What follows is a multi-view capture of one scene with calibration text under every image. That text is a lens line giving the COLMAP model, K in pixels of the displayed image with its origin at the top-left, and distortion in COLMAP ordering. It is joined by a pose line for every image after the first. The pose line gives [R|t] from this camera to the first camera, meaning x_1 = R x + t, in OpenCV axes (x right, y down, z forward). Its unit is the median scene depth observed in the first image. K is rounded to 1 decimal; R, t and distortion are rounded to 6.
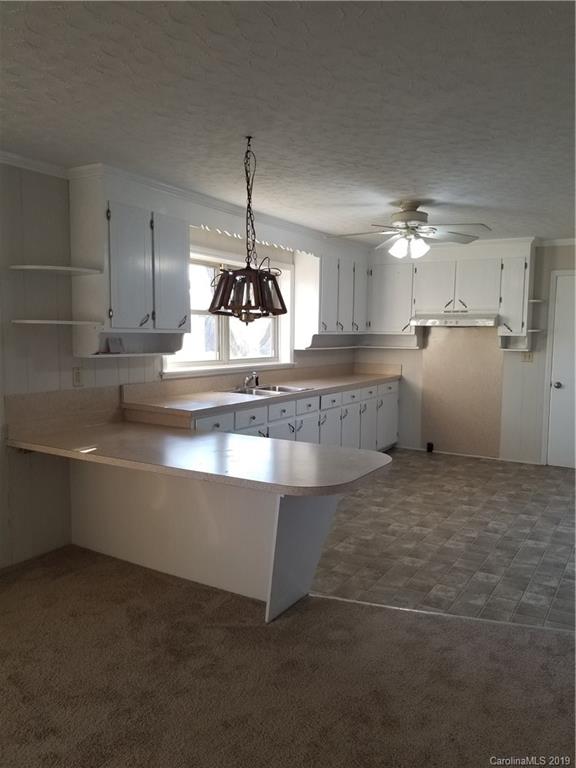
lens RADIAL K [[611.8, 0, 287.4], [0, 611.8, 380.0], [0, 0, 1]] dist [0.030652, -0.086047]
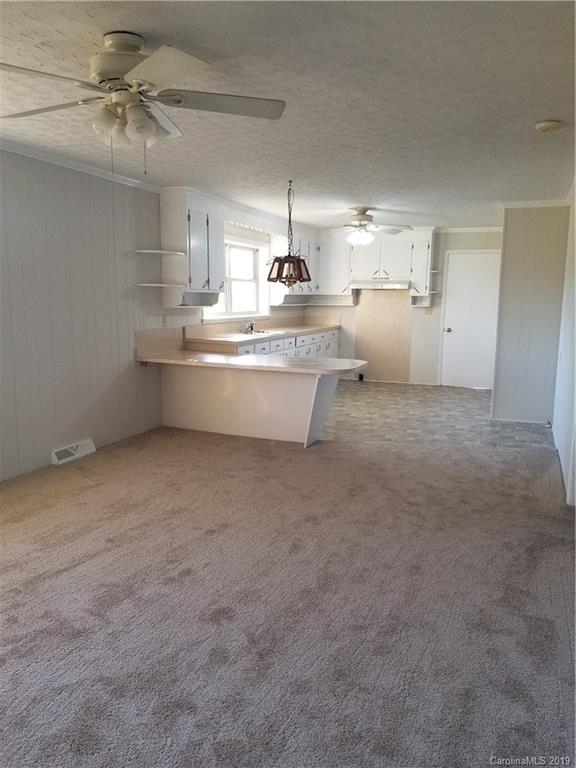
lens RADIAL K [[611.8, 0, 285.1], [0, 611.8, 386.8], [0, 0, 1]] dist [0.030652, -0.086047]
pose [[0.986414, -0.022780, 0.162690, -0.252519], [0.011215, 0.997366, 0.071656, 0.047655], [-0.163894, -0.068858, 0.984072, -0.522893]]
